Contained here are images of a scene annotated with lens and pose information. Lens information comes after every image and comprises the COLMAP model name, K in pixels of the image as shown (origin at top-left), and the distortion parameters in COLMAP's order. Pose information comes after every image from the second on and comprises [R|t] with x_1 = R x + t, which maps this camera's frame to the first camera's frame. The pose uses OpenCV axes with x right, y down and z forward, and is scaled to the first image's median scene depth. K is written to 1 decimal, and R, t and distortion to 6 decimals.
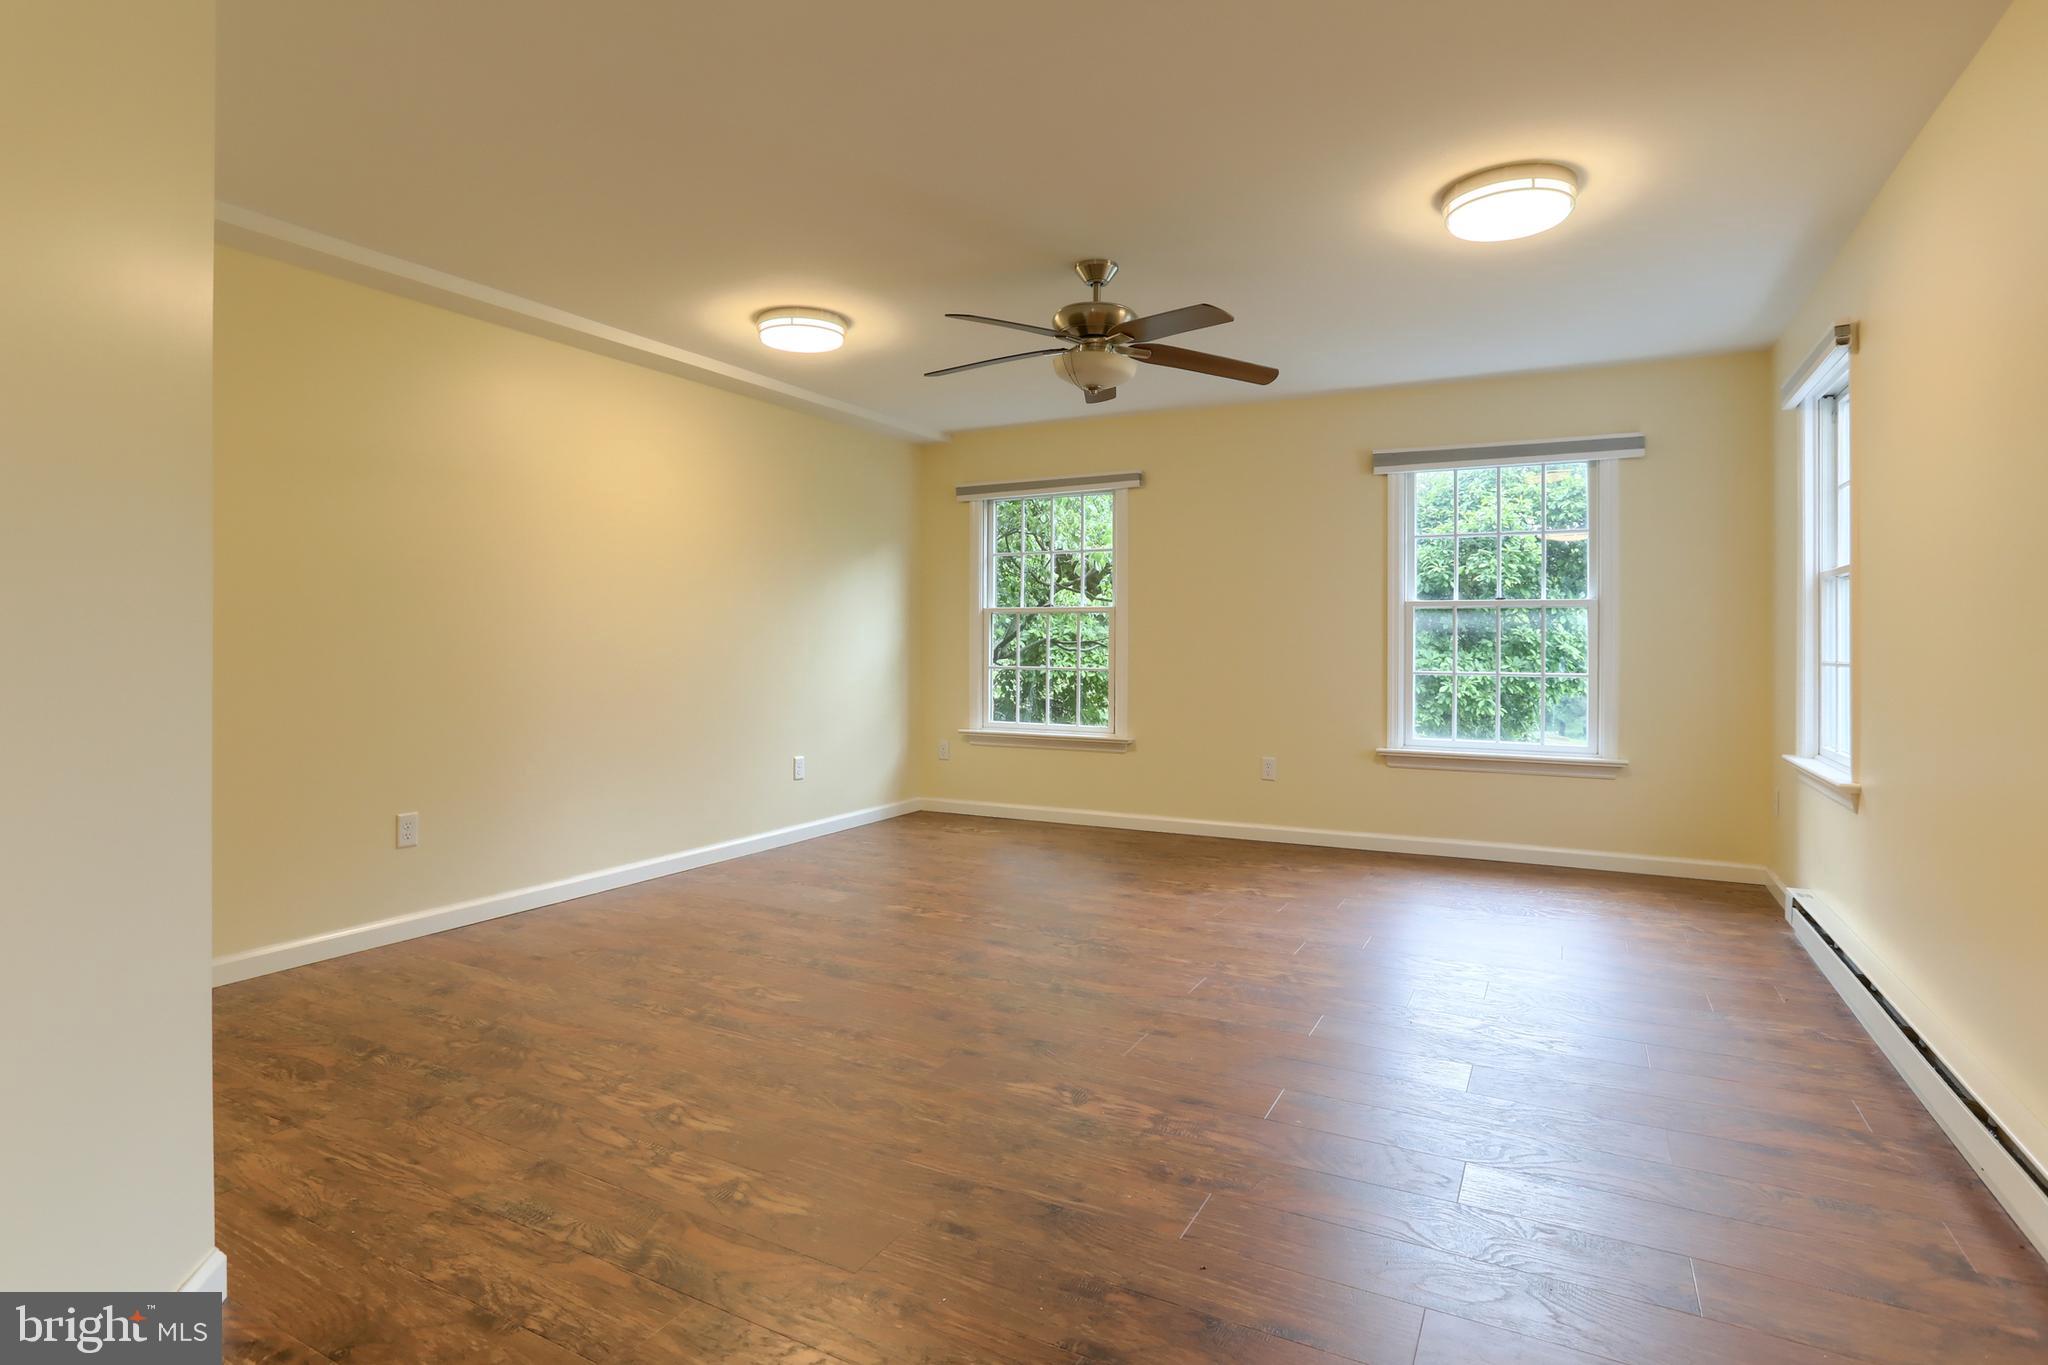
lens RADIAL K [[1040.6, 0, 1015.7], [0, 1040.6, 672.0], [0, 0, 1]] dist [-0.013079, 0.005699]
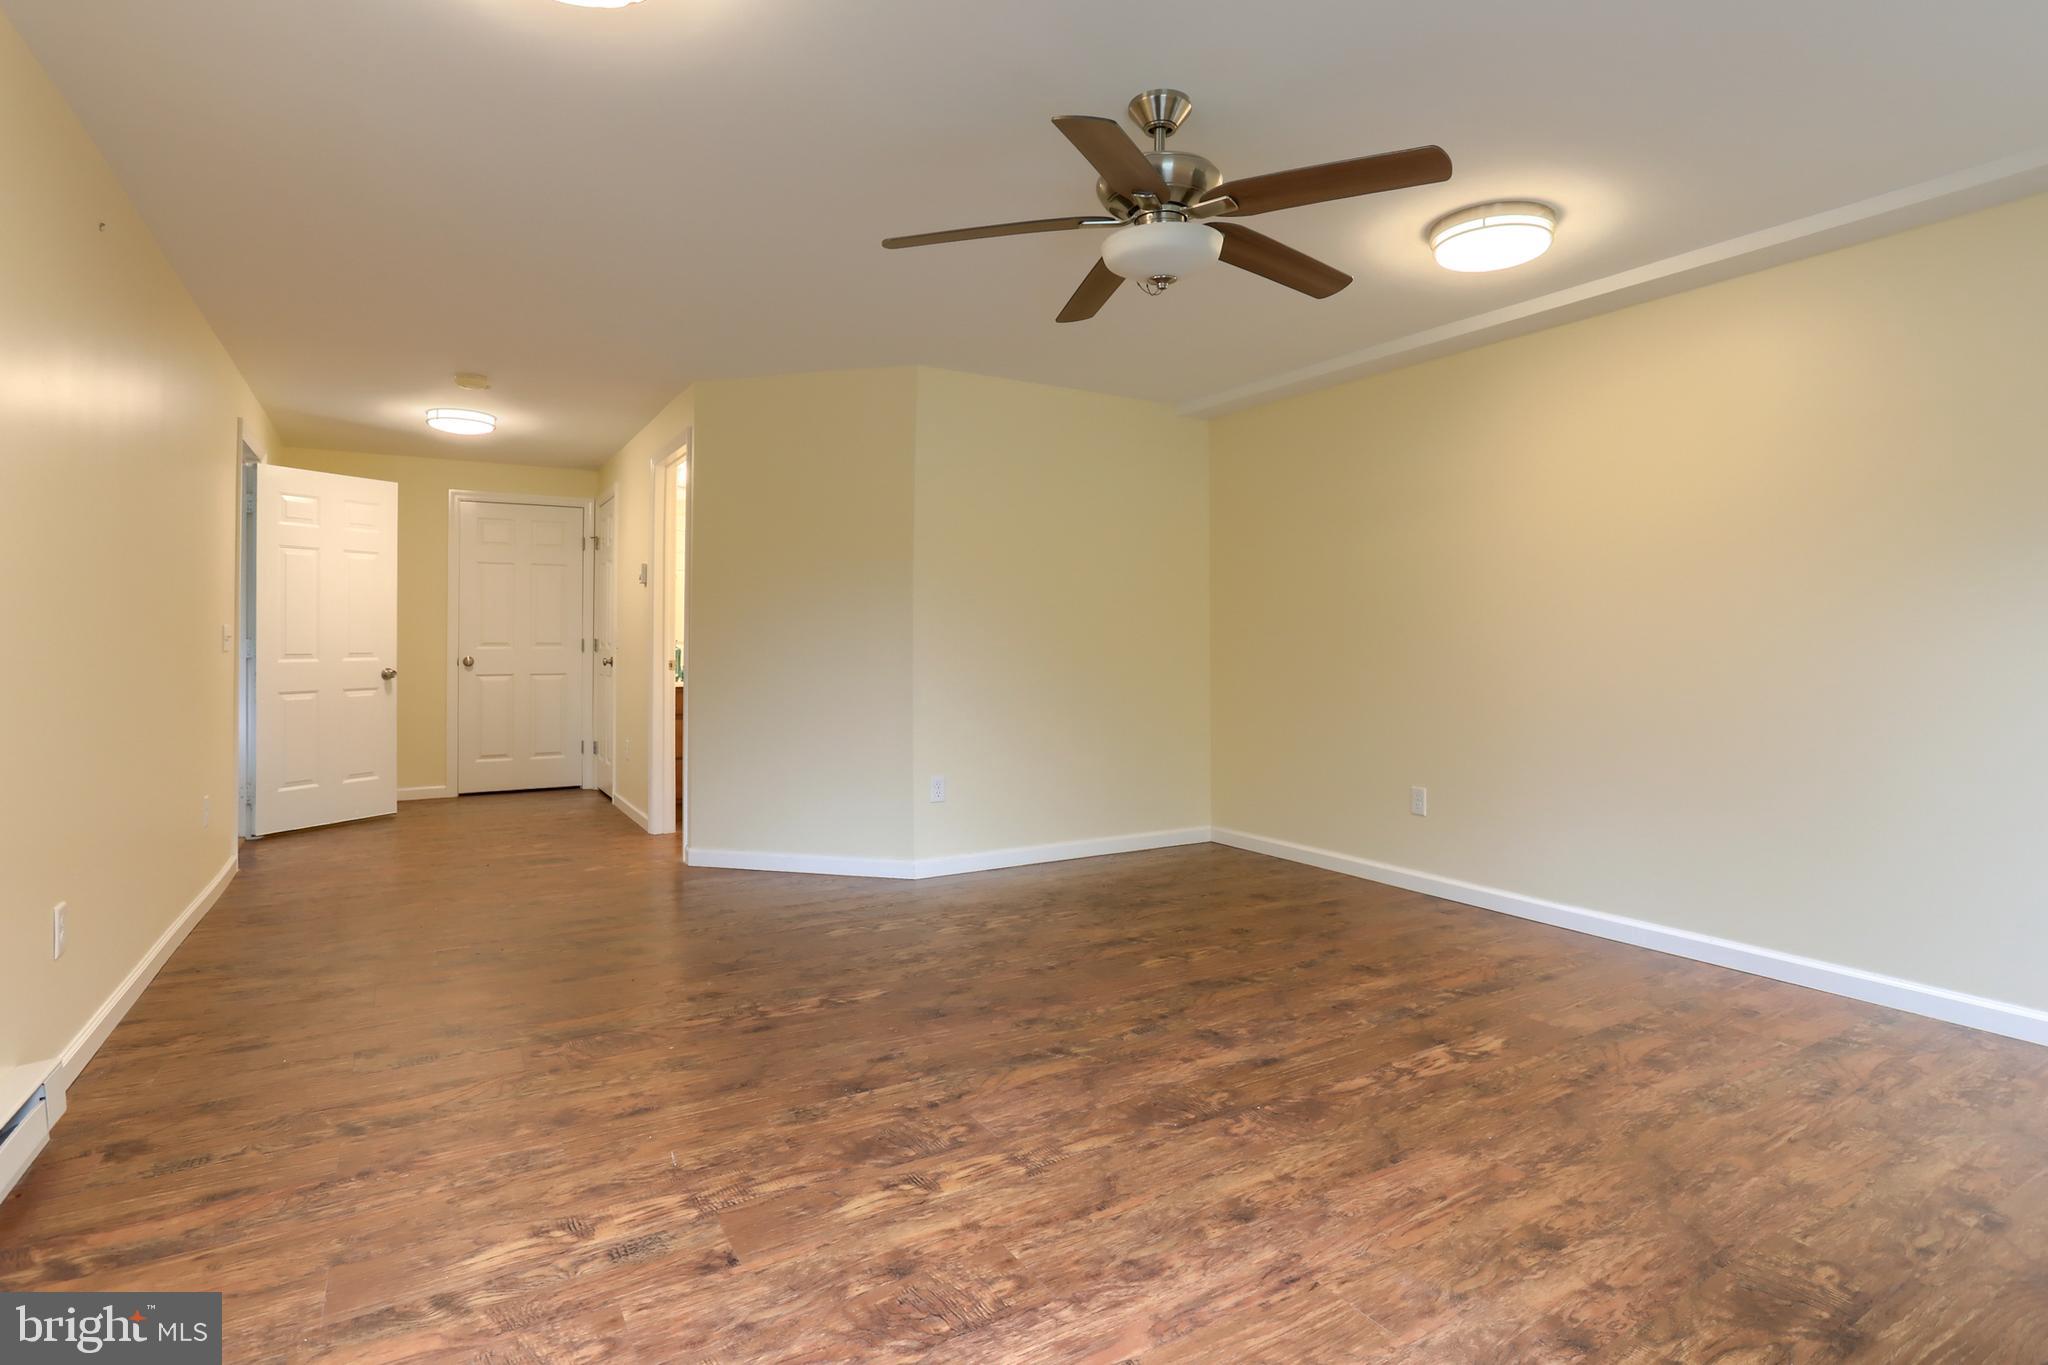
lens RADIAL K [[1040.6, 0, 1015.8], [0, 1040.6, 669.0], [0, 0, 1]] dist [-0.013079, 0.005699]
pose [[-0.520056, 0.015438, -0.853993, 0.840220], [-0.025206, 0.999124, 0.033411, -0.034831], [0.853760, 0.038901, -0.519211, 1.517582]]
